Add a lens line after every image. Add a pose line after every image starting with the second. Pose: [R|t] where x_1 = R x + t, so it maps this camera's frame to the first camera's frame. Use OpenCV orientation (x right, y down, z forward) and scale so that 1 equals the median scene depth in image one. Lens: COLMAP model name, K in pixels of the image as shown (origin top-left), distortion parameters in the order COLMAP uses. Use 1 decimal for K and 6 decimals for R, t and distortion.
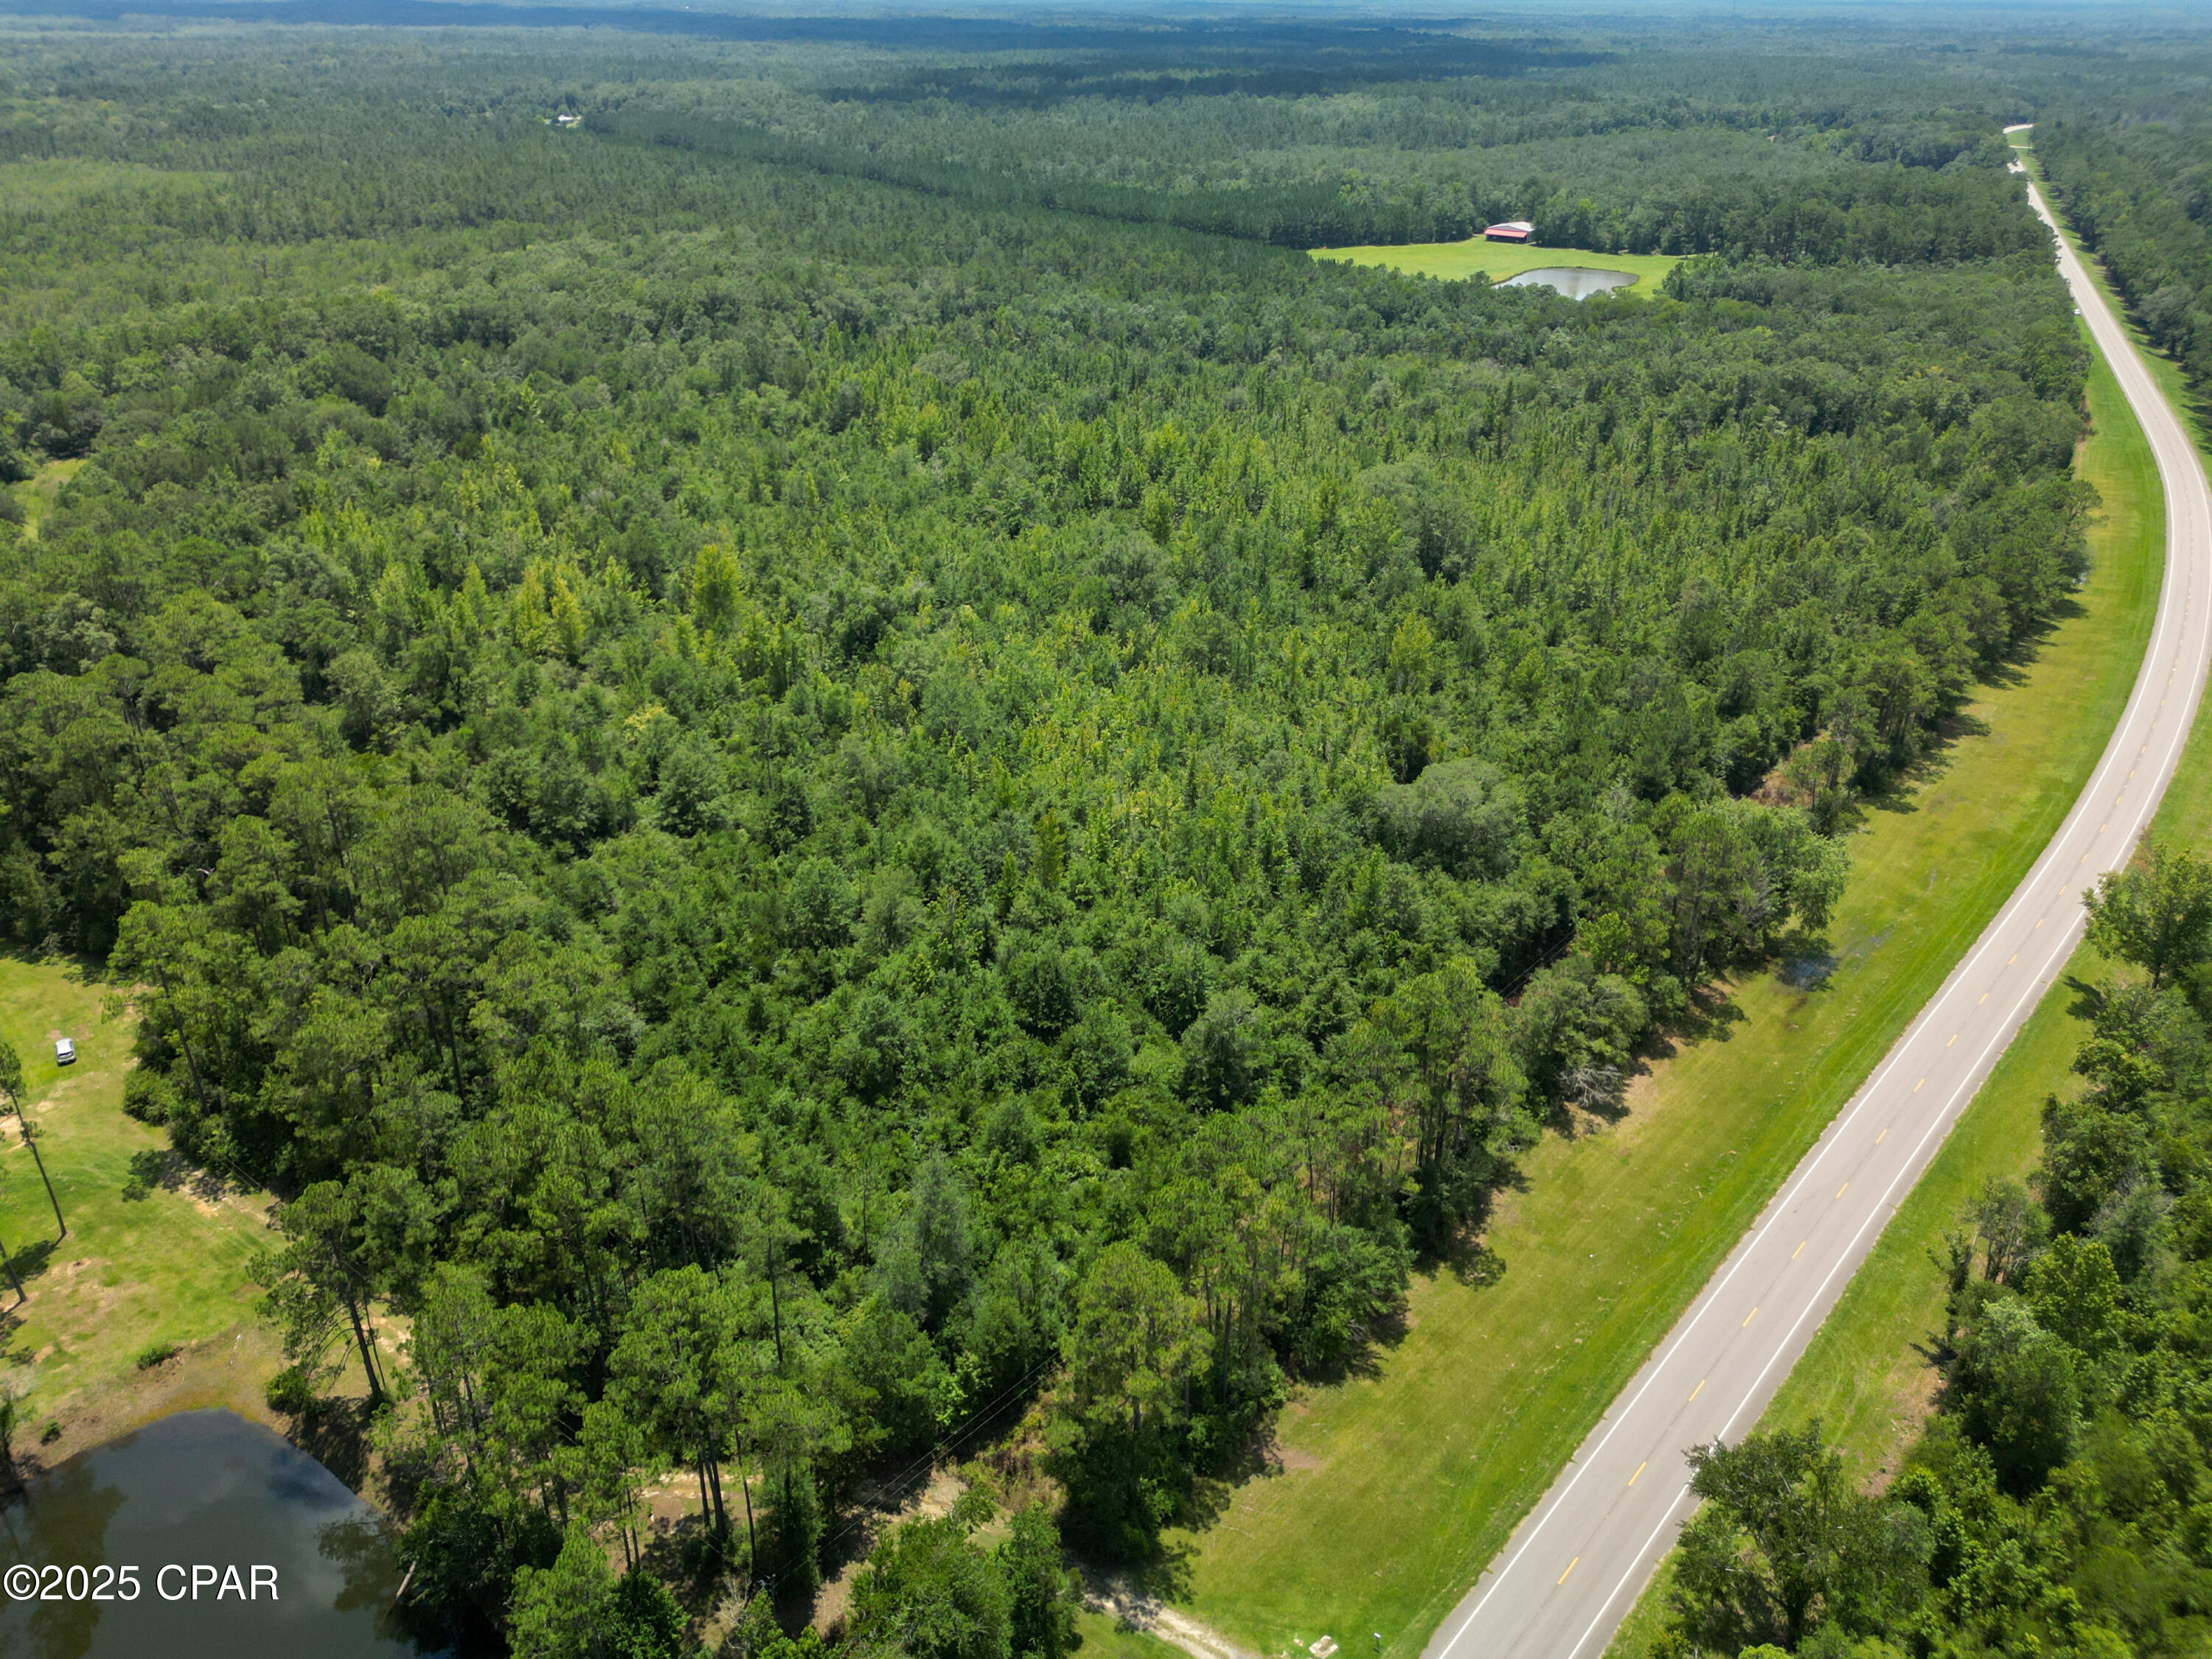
lens RADIAL K [[1548.6, 0, 1120.5], [0, 1548.6, 806.7], [0, 0, 1]] dist [0.053709, -0.047968]
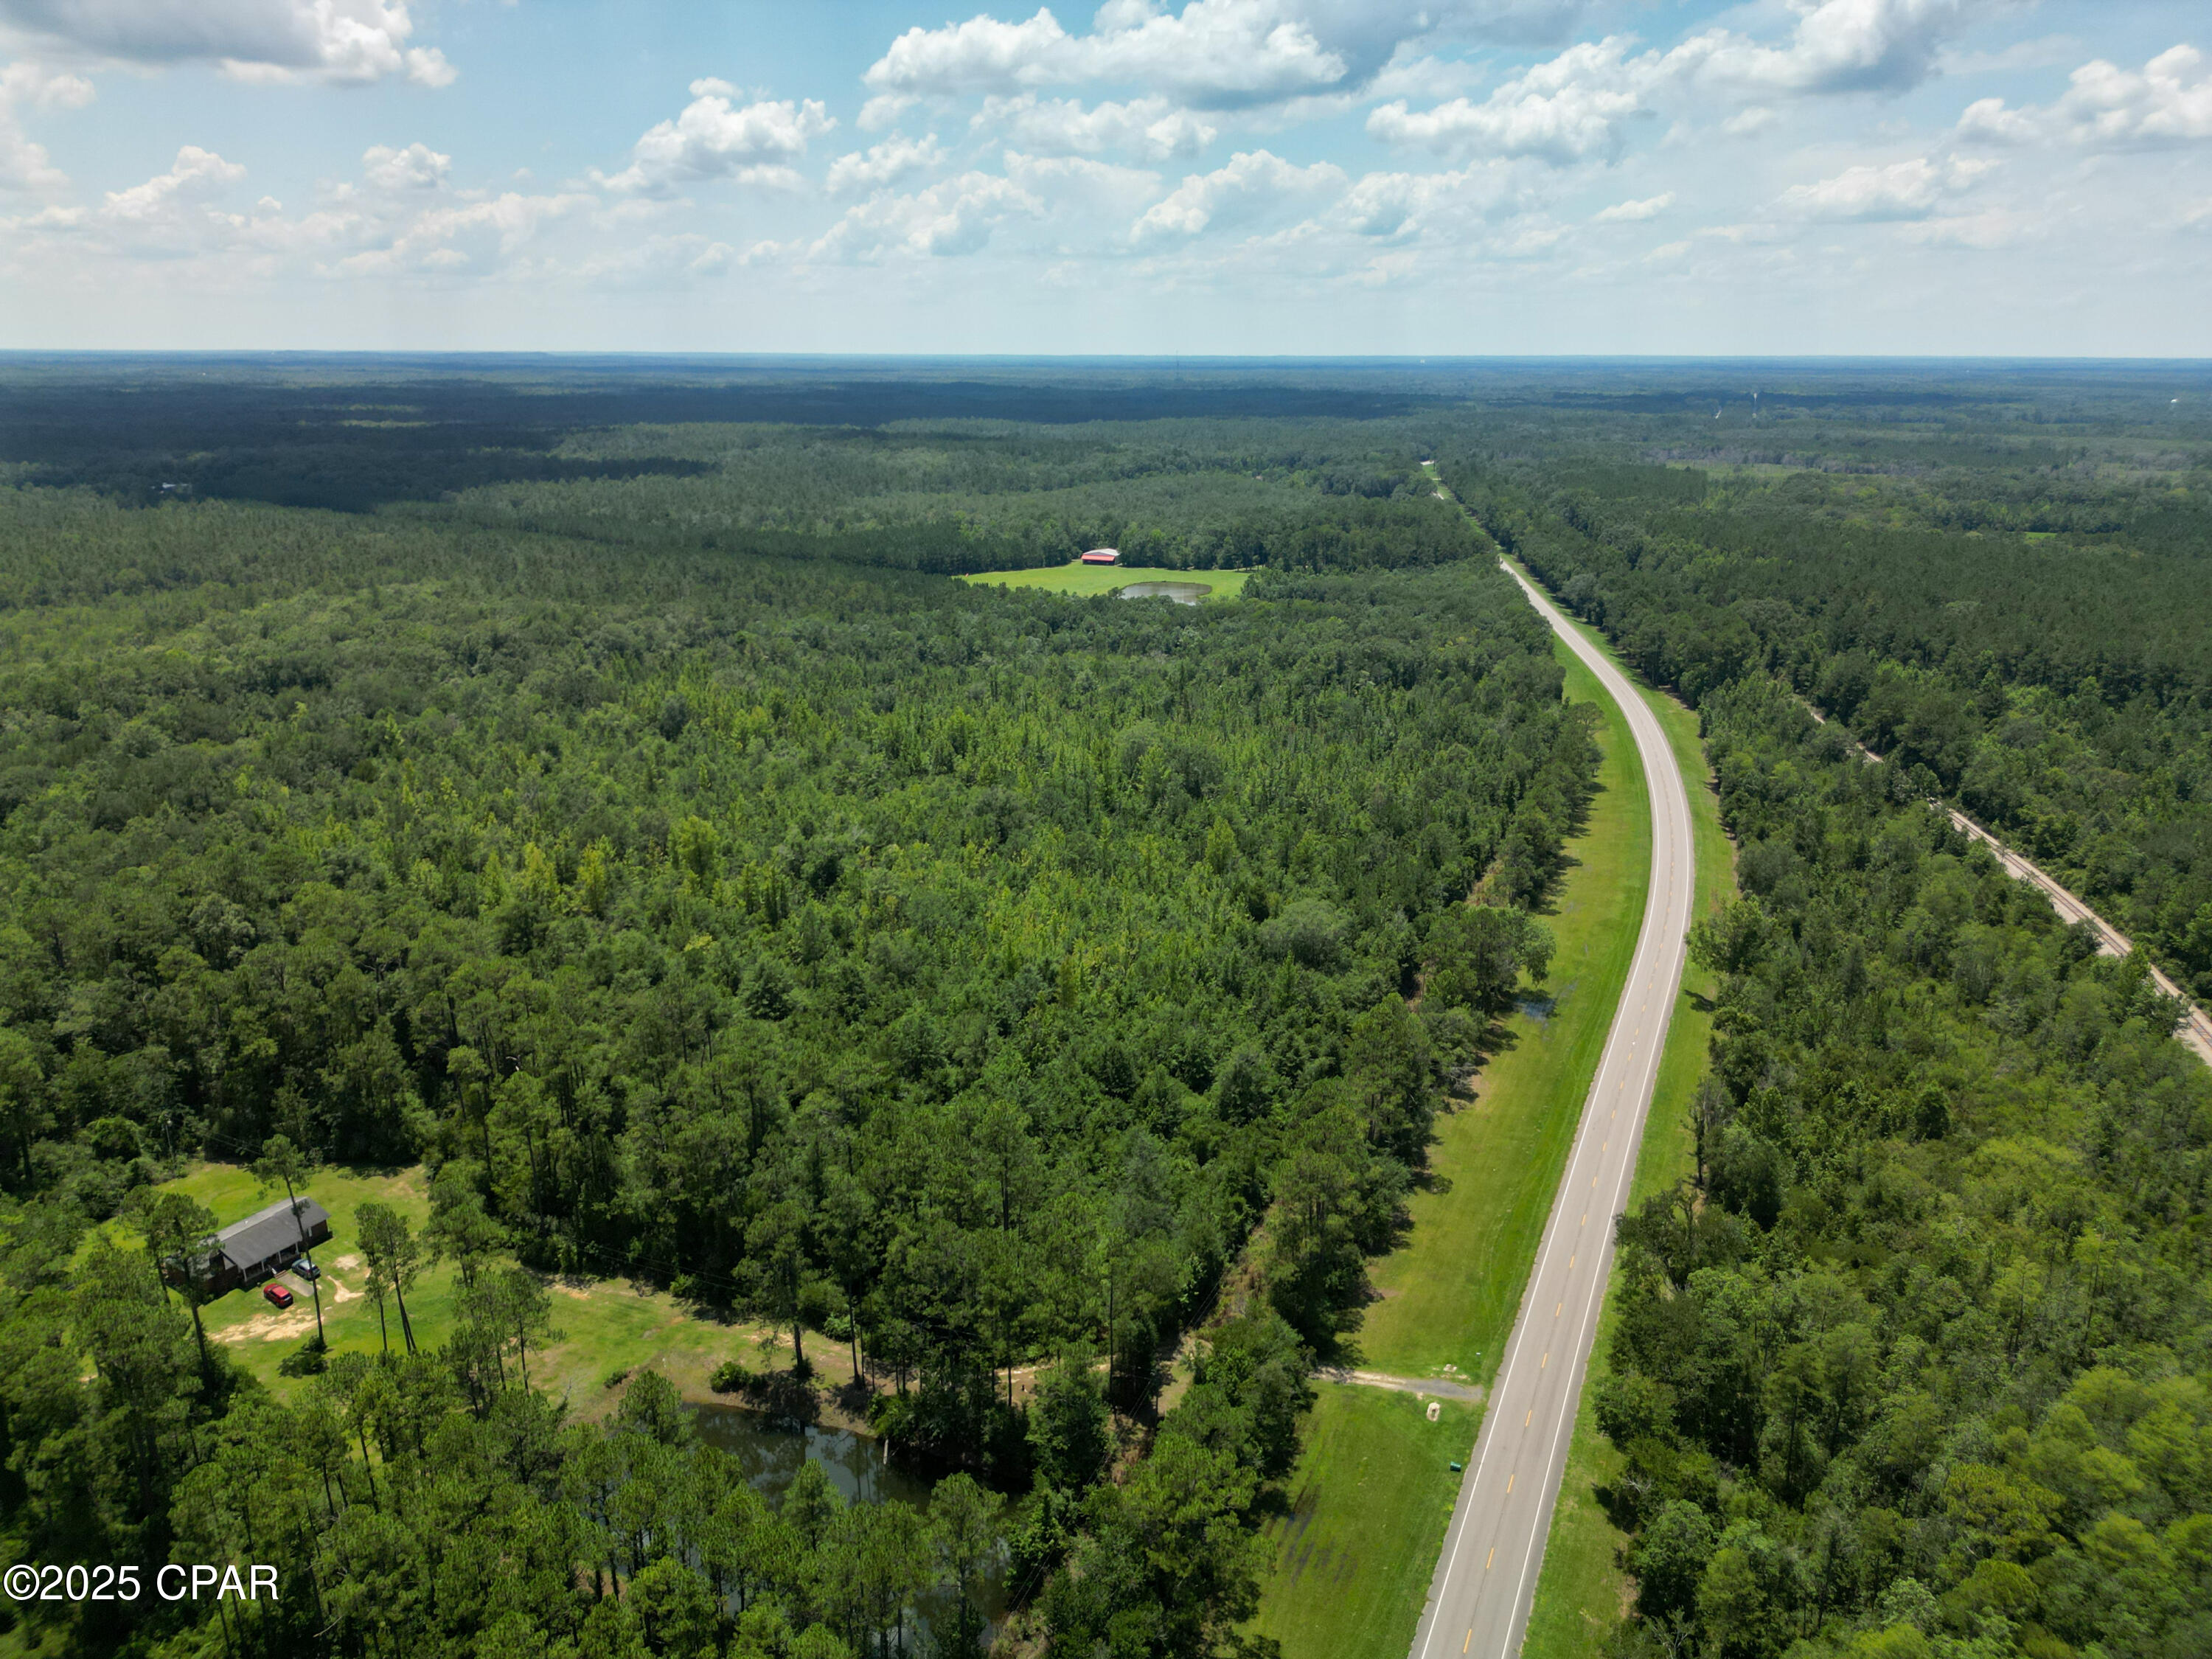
lens RADIAL K [[1548.6, 0, 1103.3], [0, 1548.6, 830.9], [0, 0, 1]] dist [0.053709, -0.047968]
pose [[0.949883, -0.093640, 0.298252, -0.262463], [0.145316, 0.976999, -0.156067, 0.071766], [-0.276778, 0.191586, 0.941642, -0.226460]]
